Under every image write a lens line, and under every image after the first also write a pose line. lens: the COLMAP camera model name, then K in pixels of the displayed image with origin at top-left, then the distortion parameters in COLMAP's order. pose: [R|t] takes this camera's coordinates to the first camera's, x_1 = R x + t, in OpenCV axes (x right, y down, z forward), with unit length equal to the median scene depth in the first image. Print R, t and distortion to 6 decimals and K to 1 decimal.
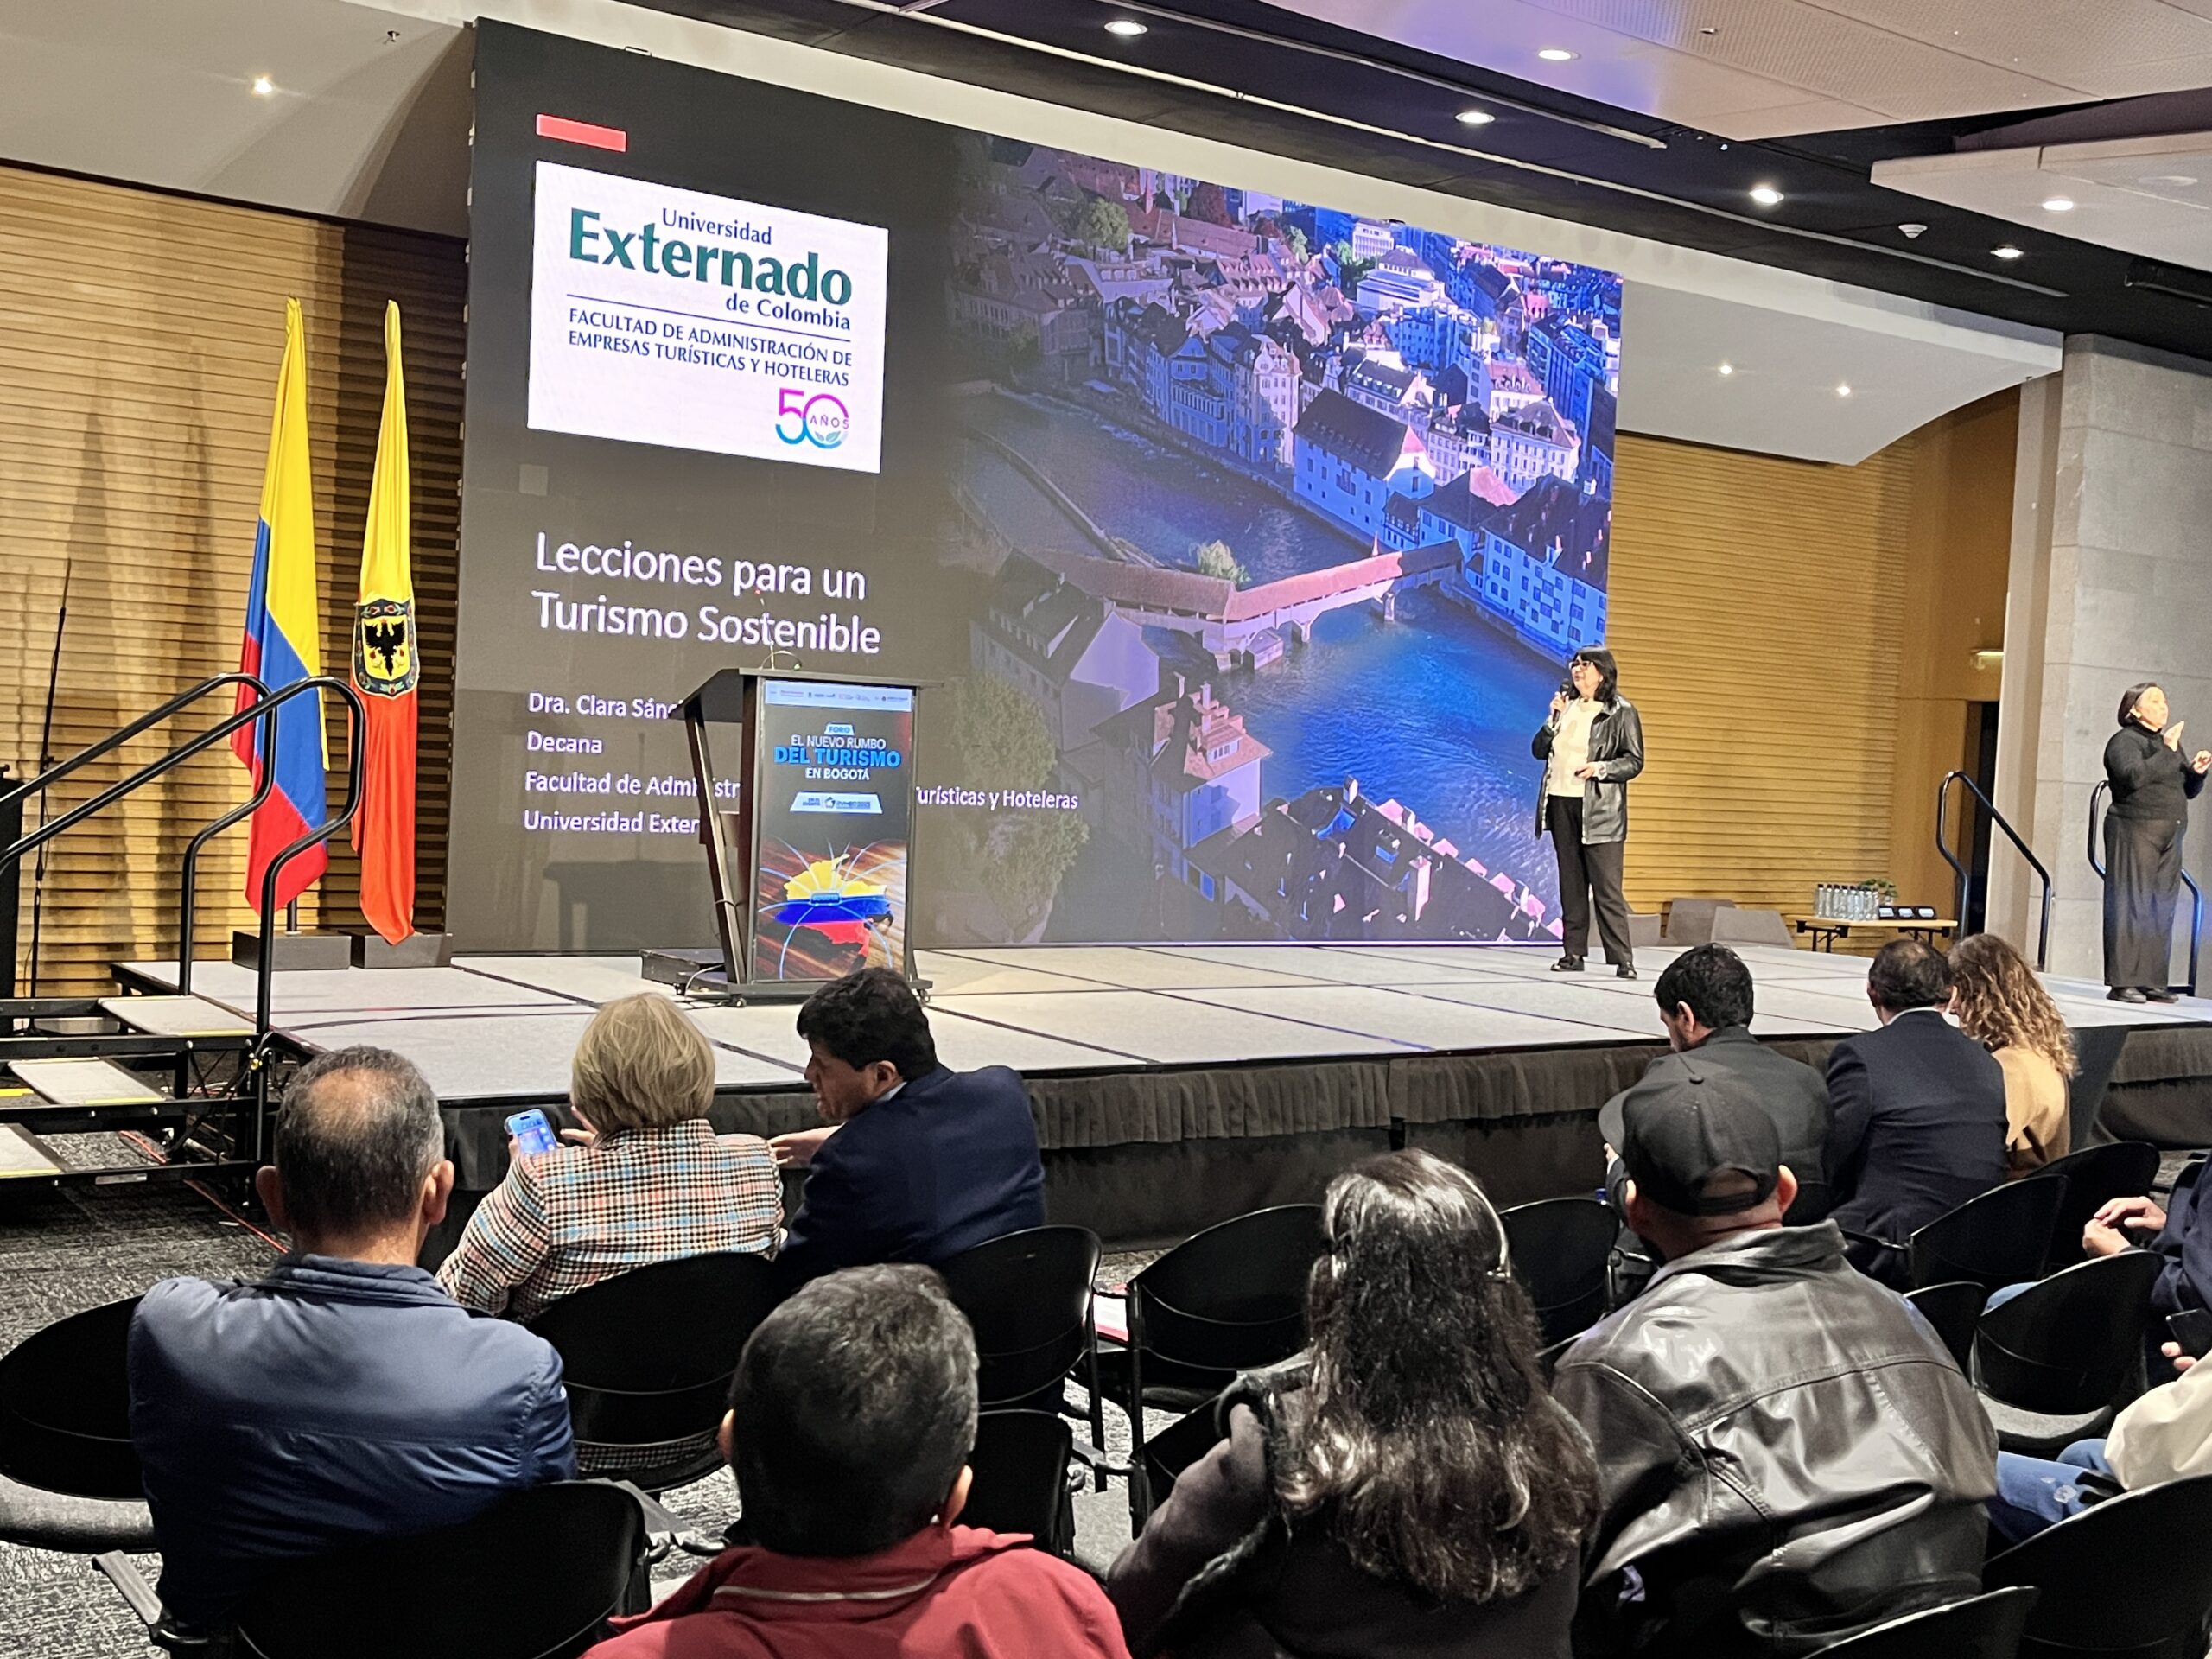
lens RADIAL K [[2291.8, 0, 1104.7], [0, 2291.8, 828.2], [0, 0, 1]] dist [0.074706, 0.000000]
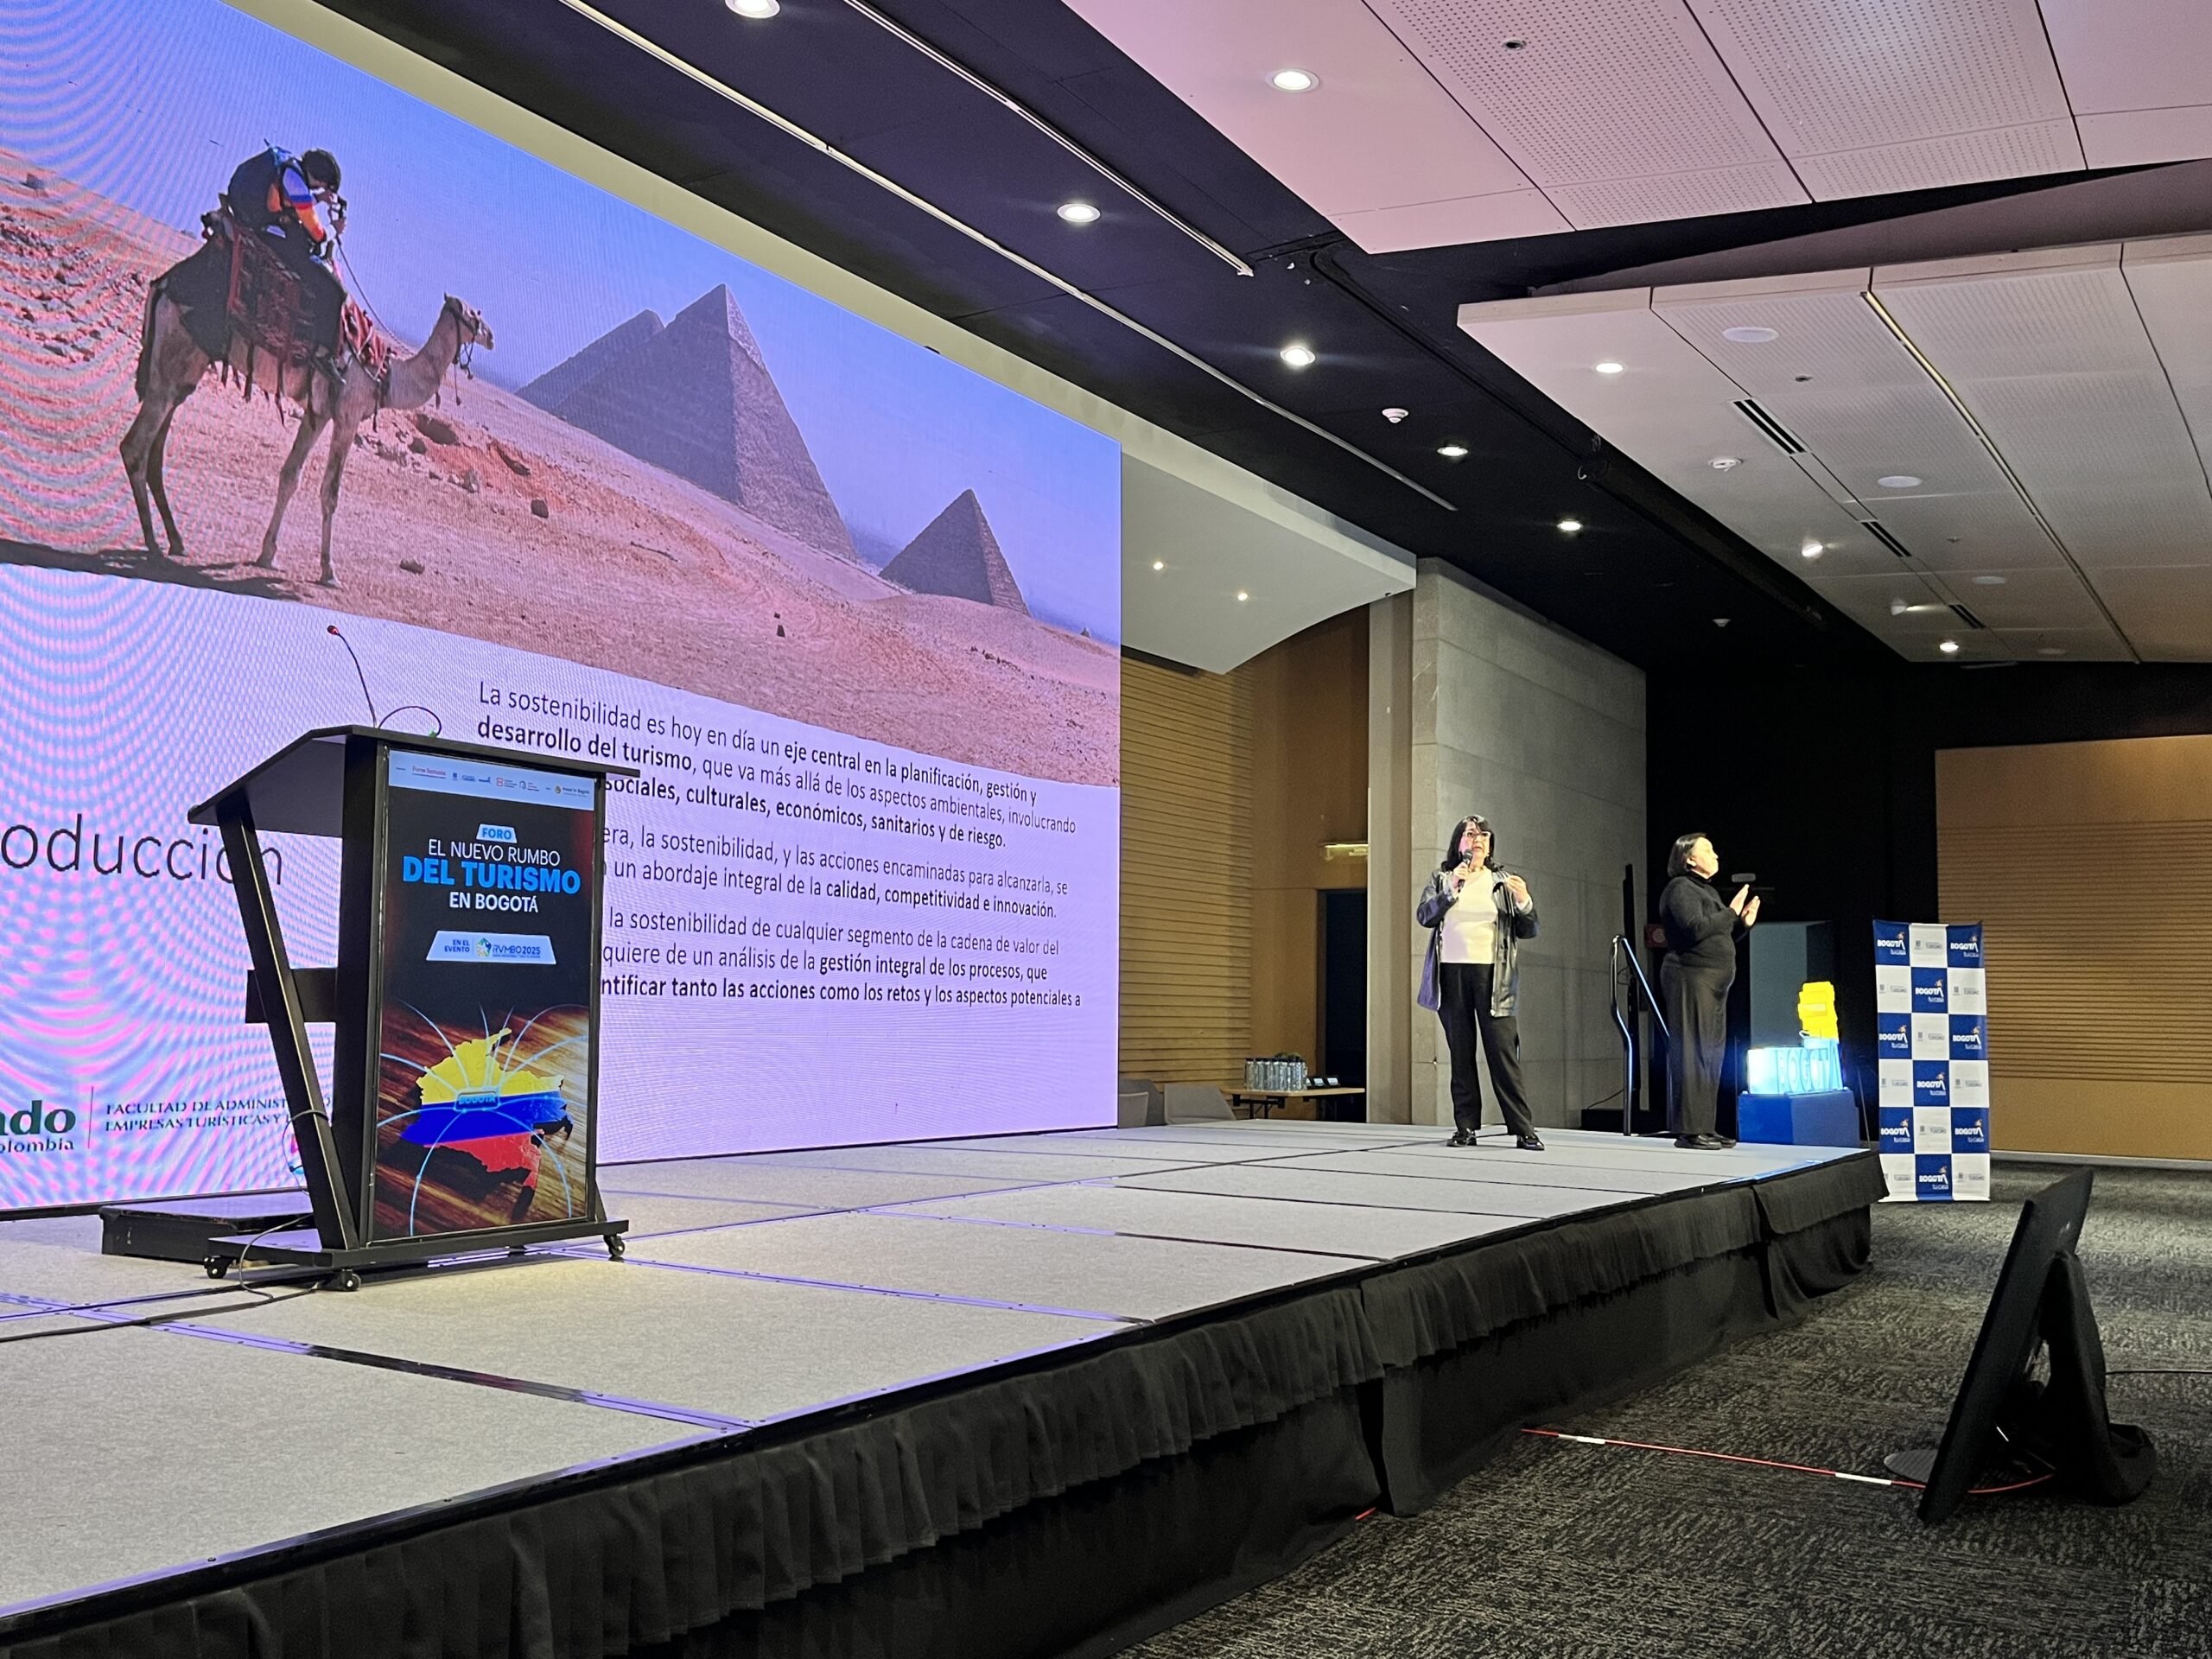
lens RADIAL K [[1931.2, 0, 1133.5], [0, 1931.2, 880.5], [0, 0, 1]] dist [0.054967, -0.002614]
pose [[0.918007, -0.005299, 0.396529, -0.165472], [0.038895, 0.996293, -0.076730, 0.018321], [-0.394653, 0.085862, 0.914810, 0.430241]]
